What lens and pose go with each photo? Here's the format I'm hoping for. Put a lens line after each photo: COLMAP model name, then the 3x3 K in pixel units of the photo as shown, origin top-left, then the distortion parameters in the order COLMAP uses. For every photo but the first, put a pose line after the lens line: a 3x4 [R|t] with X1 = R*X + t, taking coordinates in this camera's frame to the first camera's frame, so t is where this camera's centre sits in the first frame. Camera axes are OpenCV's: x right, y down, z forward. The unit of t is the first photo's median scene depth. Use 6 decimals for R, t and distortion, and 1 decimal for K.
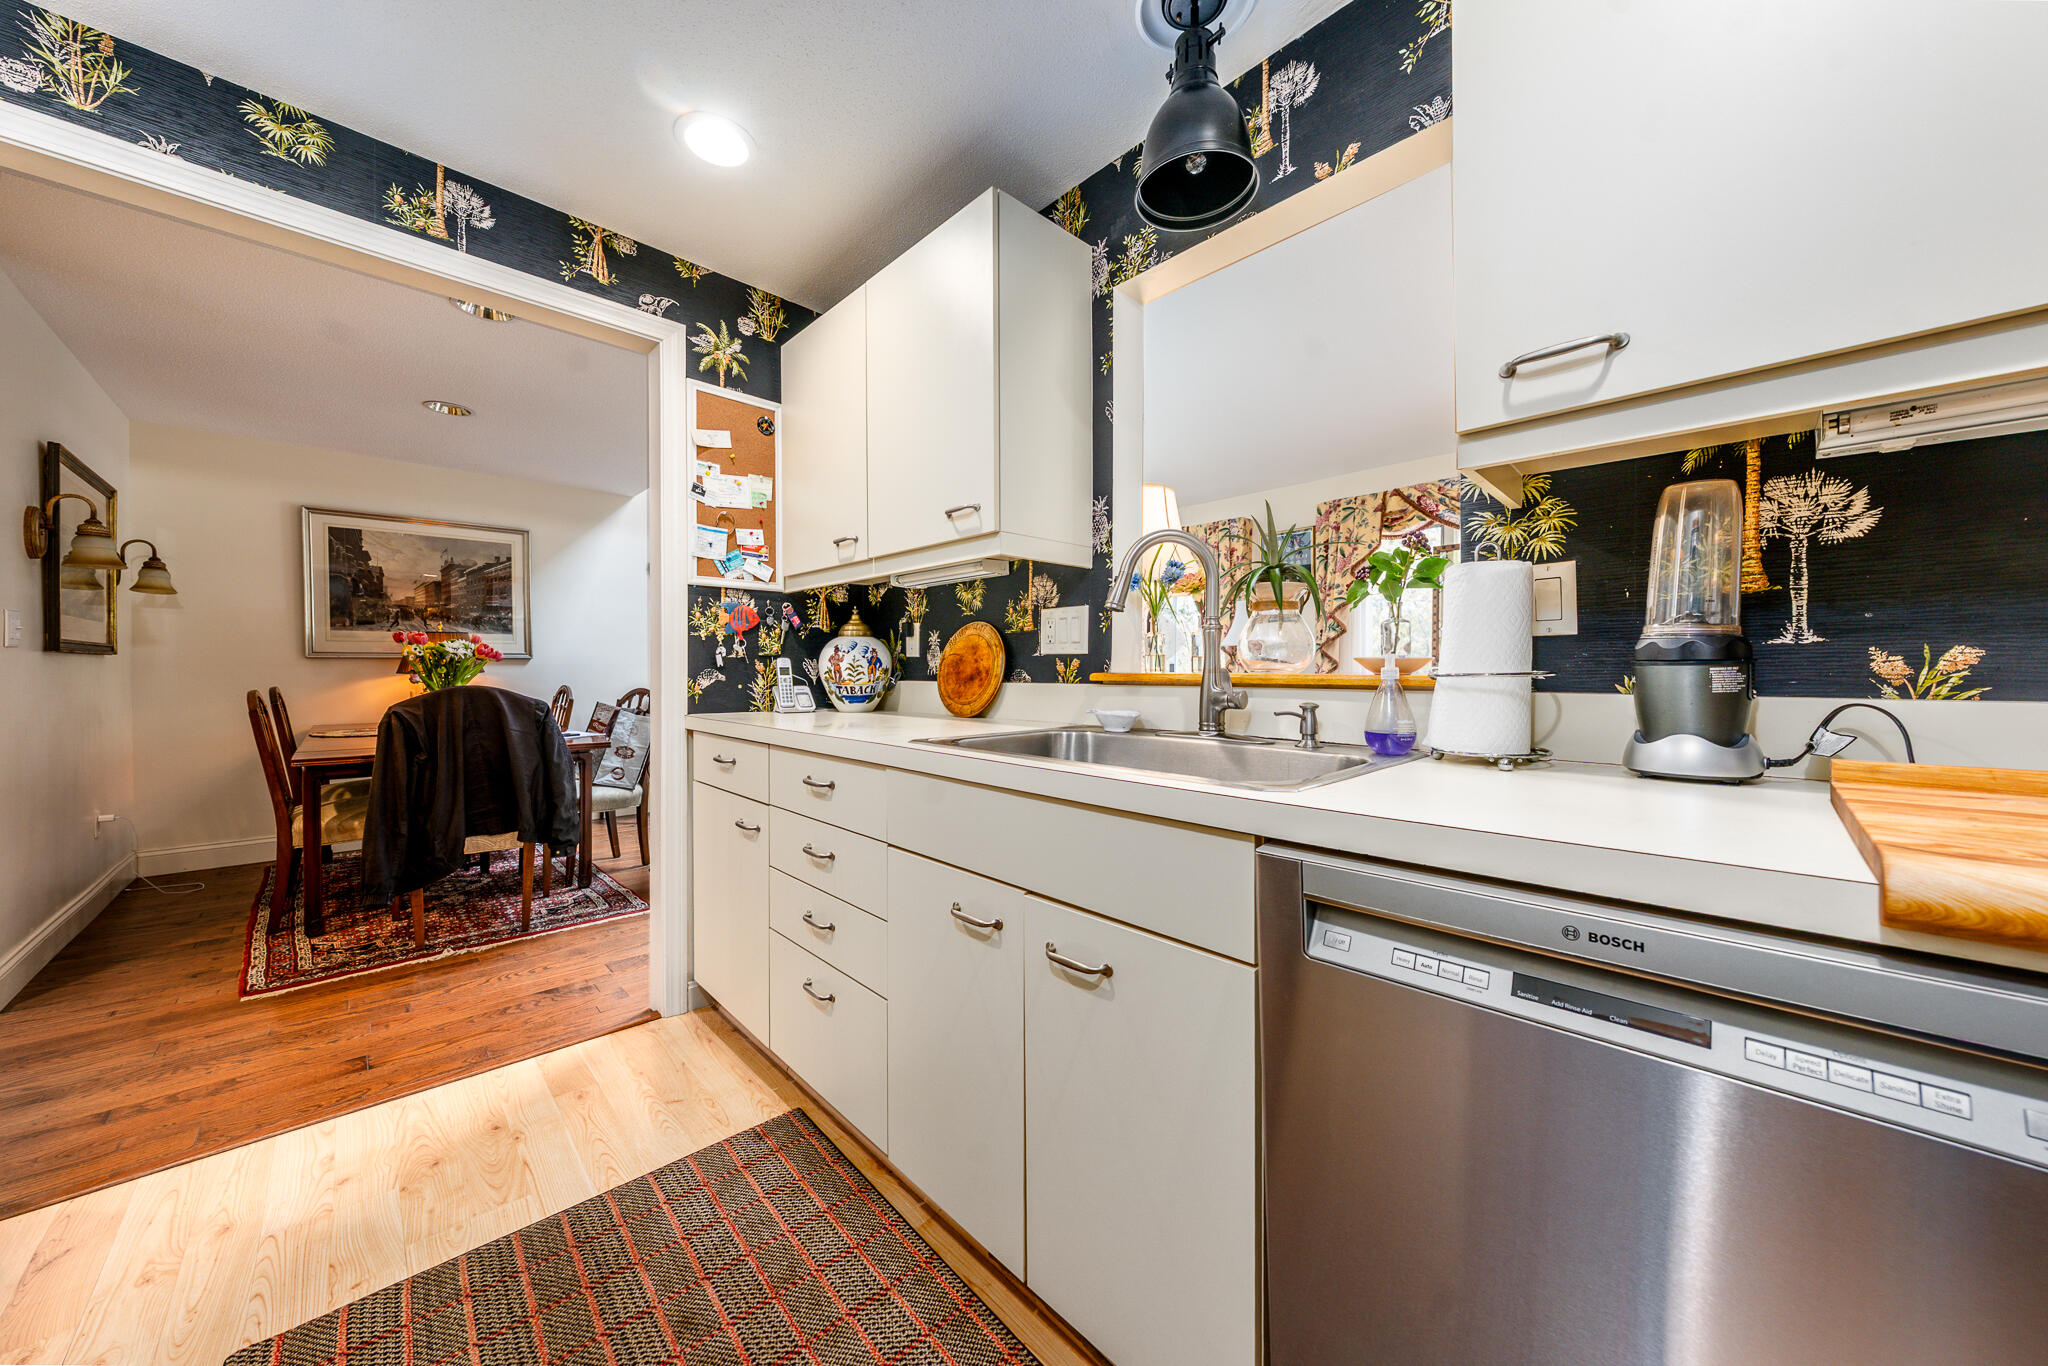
lens RADIAL K [[704.3, 0, 1020.9], [0, 704.3, 679.4], [0, 0, 1]] dist [0.008580, -0.000232]
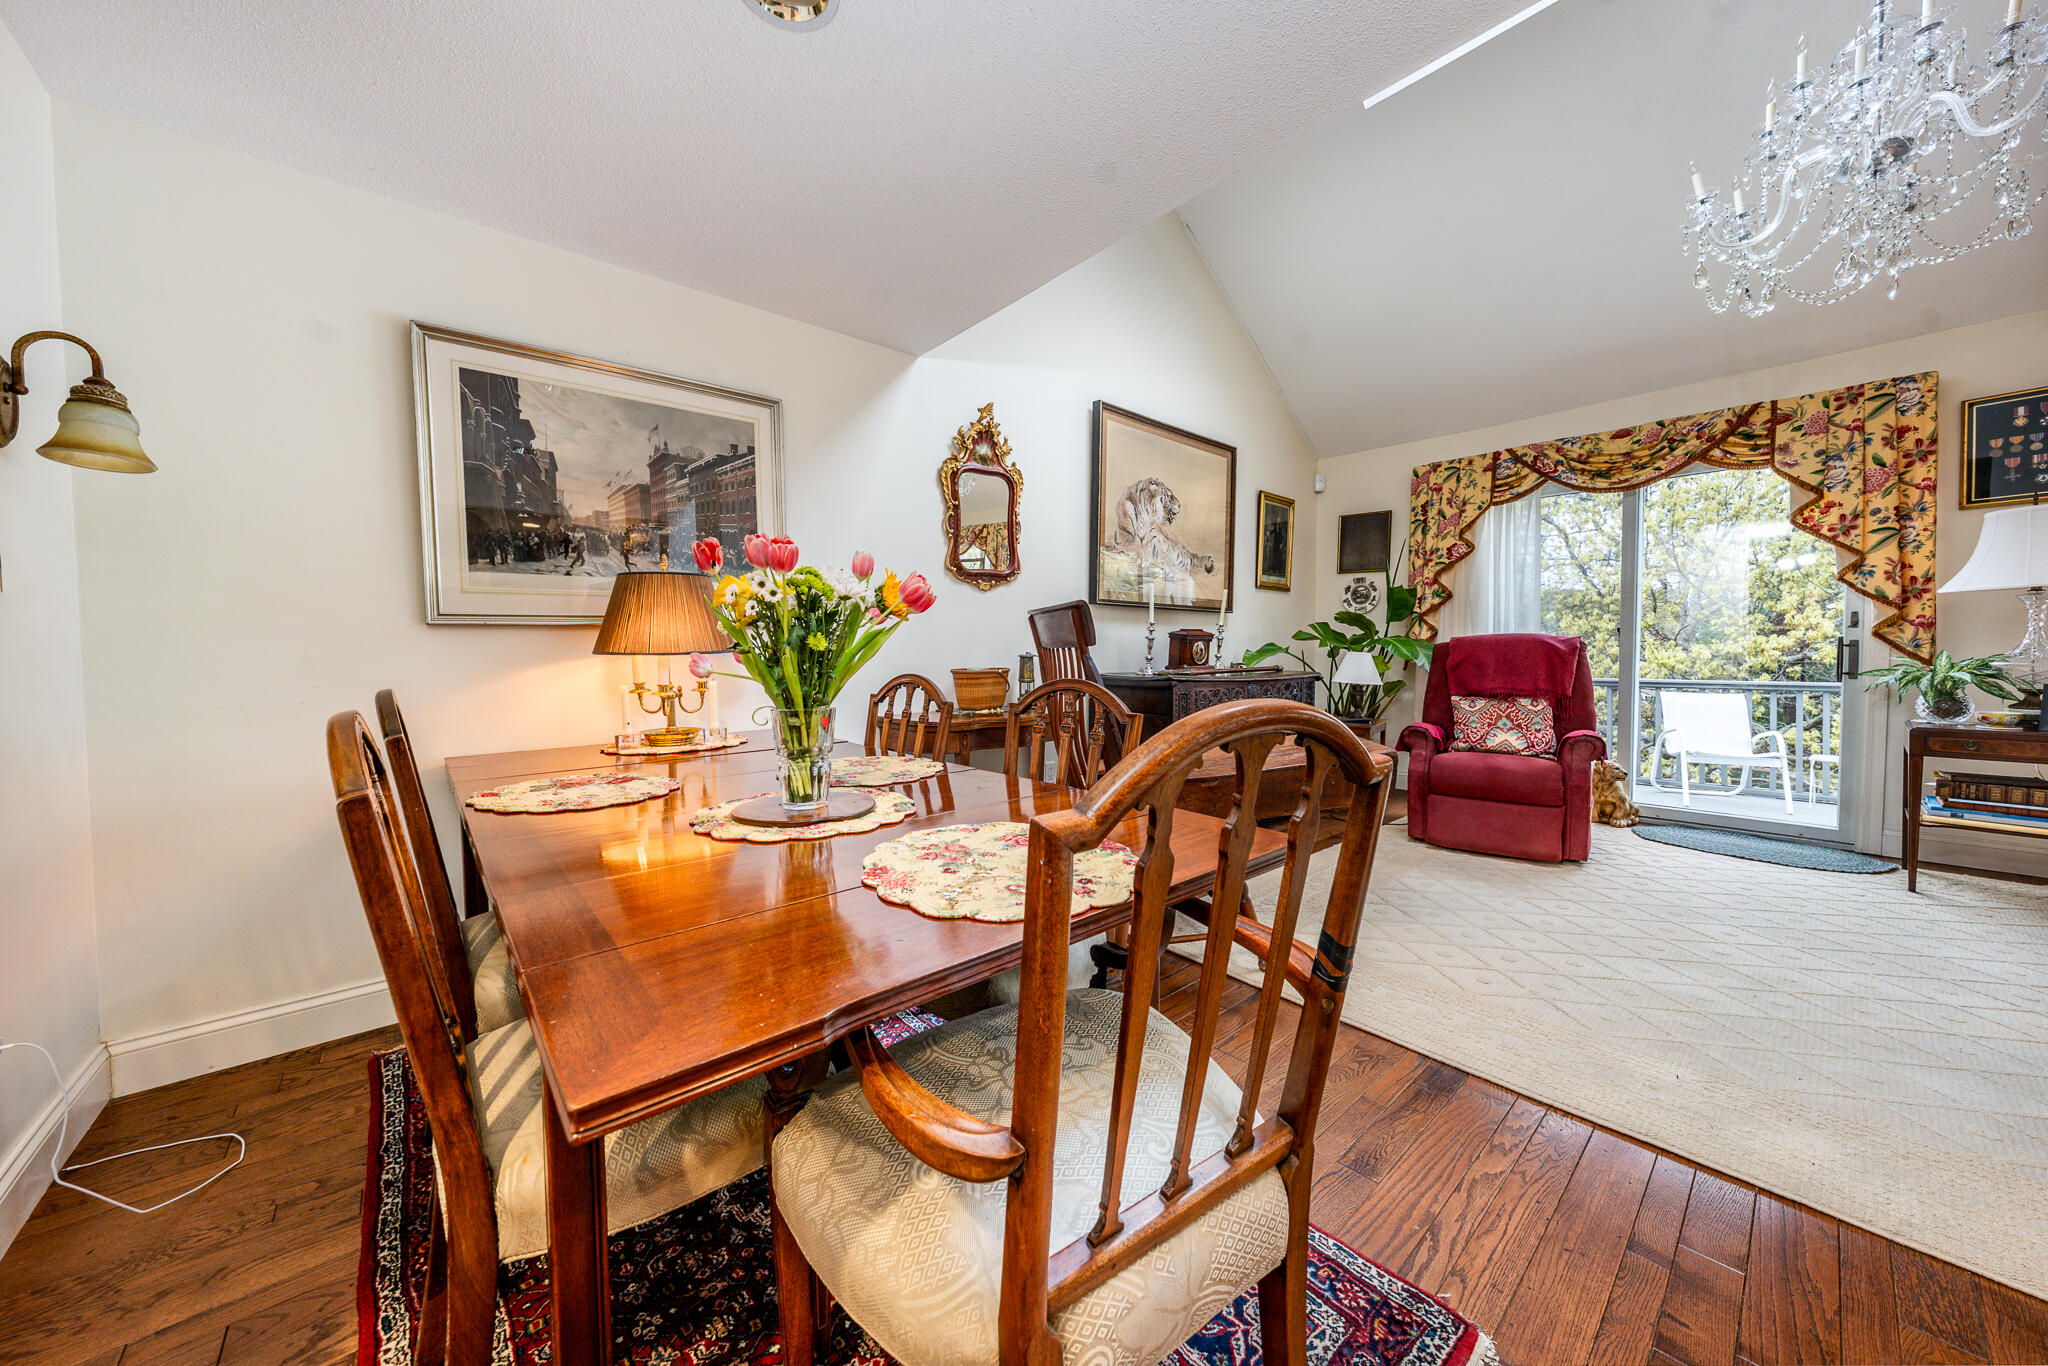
lens RADIAL K [[704.3, 0, 1025.8], [0, 704.3, 676.0], [0, 0, 1]] dist [0.008580, -0.000232]
pose [[0.998649, -0.007098, -0.051468, -0.502433], [0.008455, 0.999621, 0.026209, -0.002122], [0.051263, -0.026609, 0.998331, 0.466599]]
